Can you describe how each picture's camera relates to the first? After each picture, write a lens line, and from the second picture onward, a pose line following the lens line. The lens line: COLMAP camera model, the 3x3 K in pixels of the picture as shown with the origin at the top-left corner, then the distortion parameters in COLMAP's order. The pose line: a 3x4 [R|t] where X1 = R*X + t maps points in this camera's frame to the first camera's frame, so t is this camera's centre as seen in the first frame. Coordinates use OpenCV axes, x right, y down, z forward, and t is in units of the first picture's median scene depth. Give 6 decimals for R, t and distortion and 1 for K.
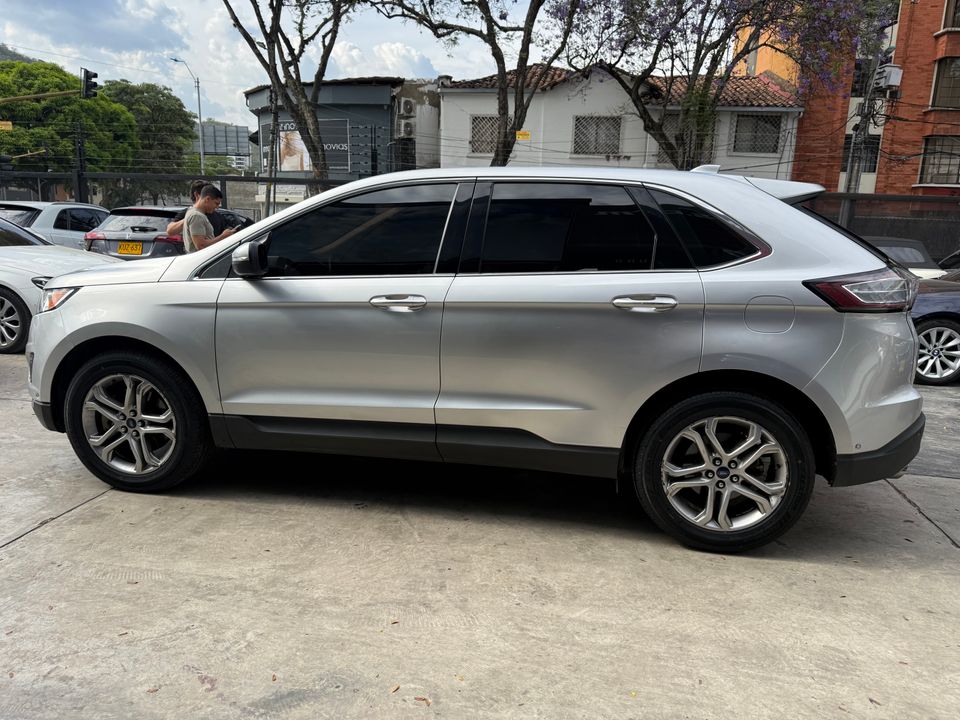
lens RADIAL K [[691.9, 0, 480.0], [0, 691.9, 360.0], [0, 0, 1]] dist [0.021053, -0.023250]
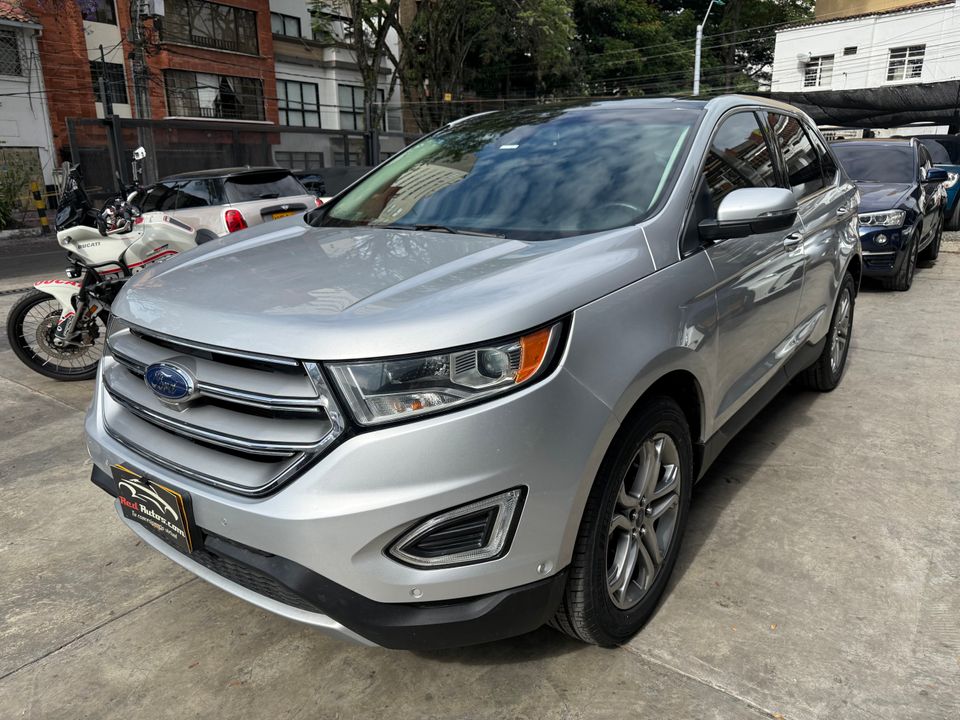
lens RADIAL K [[691.9, 0, 480.0], [0, 691.9, 360.0], [0, 0, 1]] dist [0.021053, -0.023250]
pose [[0.445160, -0.280404, 0.850415, -0.151515], [0.202055, 0.956667, 0.209670, -0.028635], [-0.872357, 0.078494, 0.482527, 0.120884]]
